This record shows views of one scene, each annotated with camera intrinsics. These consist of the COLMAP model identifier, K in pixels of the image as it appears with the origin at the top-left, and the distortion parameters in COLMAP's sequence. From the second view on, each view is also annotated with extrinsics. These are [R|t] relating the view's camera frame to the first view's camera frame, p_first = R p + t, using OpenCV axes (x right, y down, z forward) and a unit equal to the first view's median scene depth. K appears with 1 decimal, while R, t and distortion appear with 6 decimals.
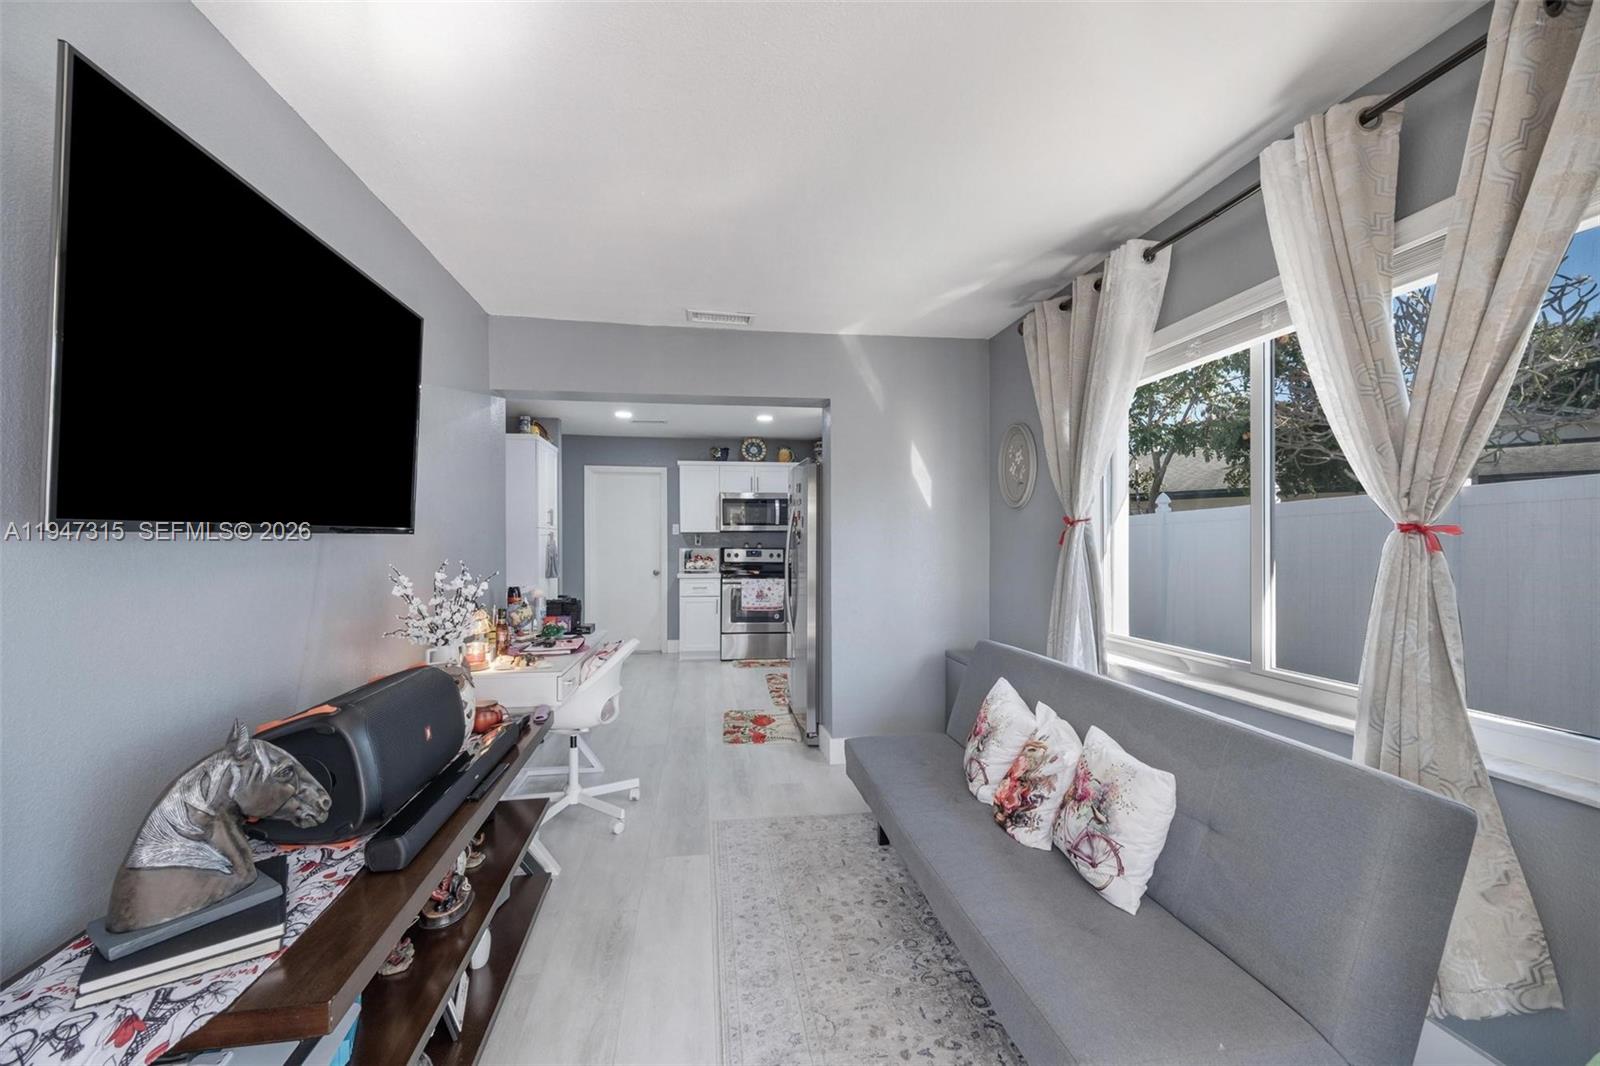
lens RADIAL K [[635.3, 0, 799.7], [0, 635.3, 533.3], [0, 0, 1]] dist [0.022181, 0.000043]
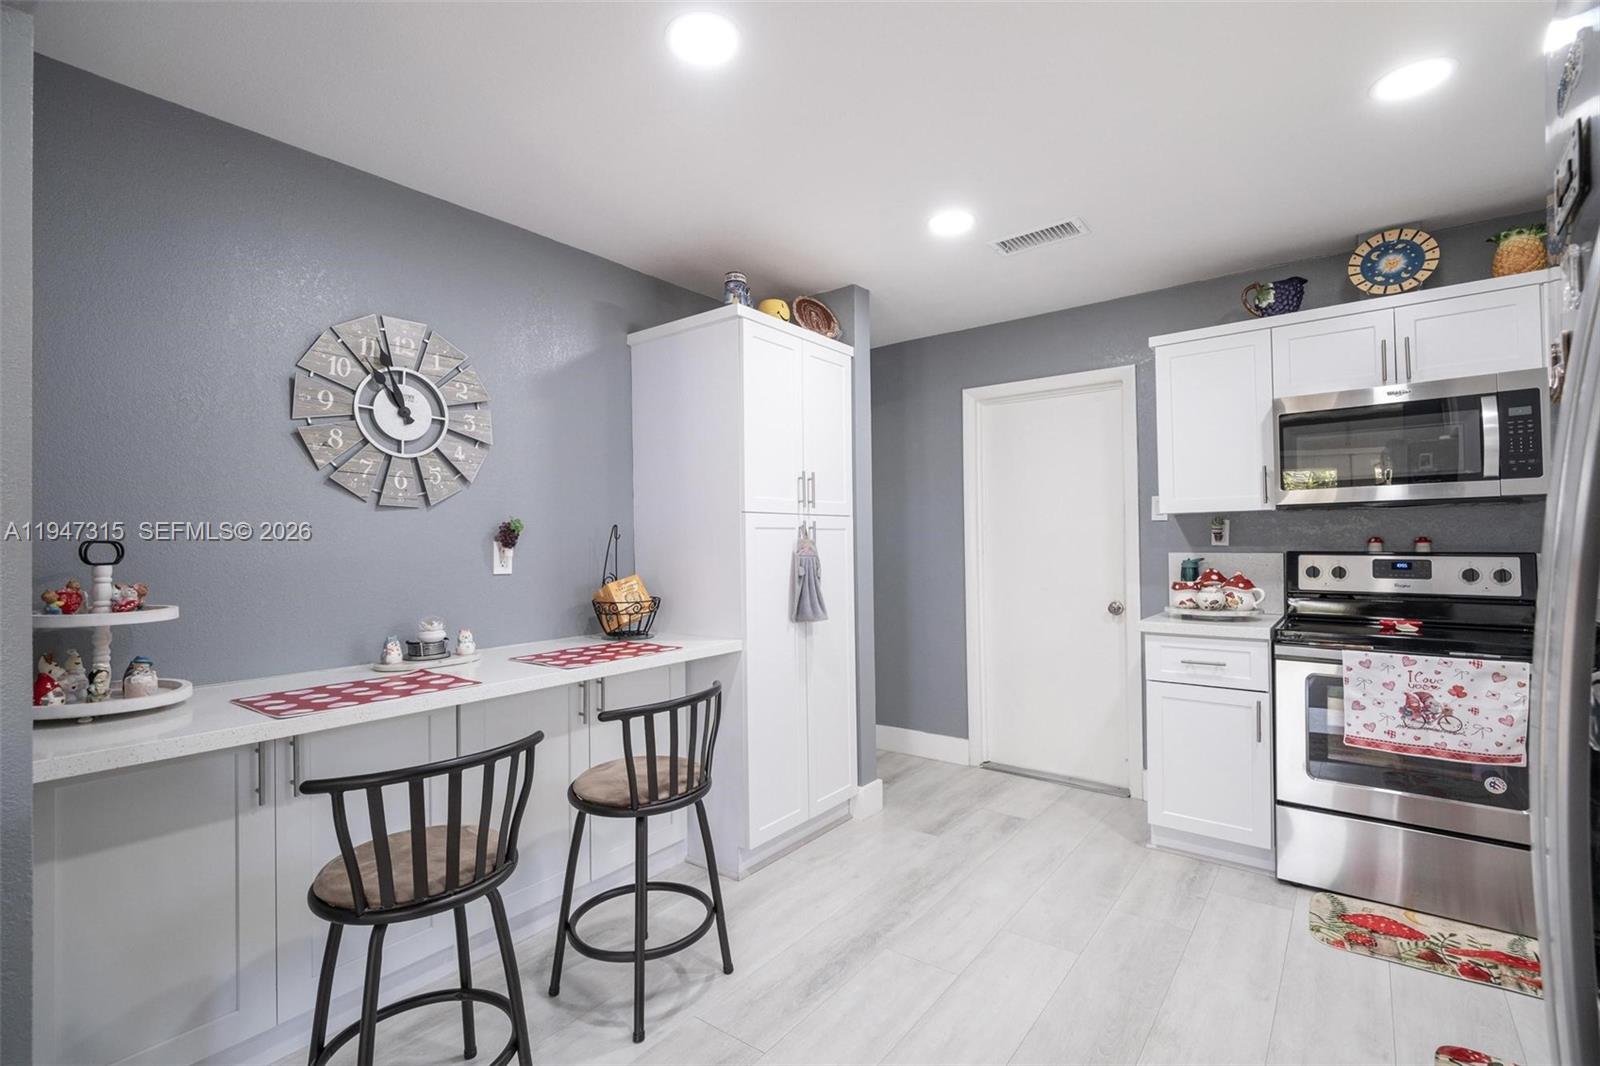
lens RADIAL K [[725.3, 0, 798.5], [0, 725.3, 536.0], [0, 0, 1]] dist [-0.002549, -0.000576]
pose [[0.687093, -0.014980, -0.726415, -0.012142], [0.025288, 0.999675, 0.003304, 0.004835], [0.726129, -0.020640, 0.687249, 0.511245]]
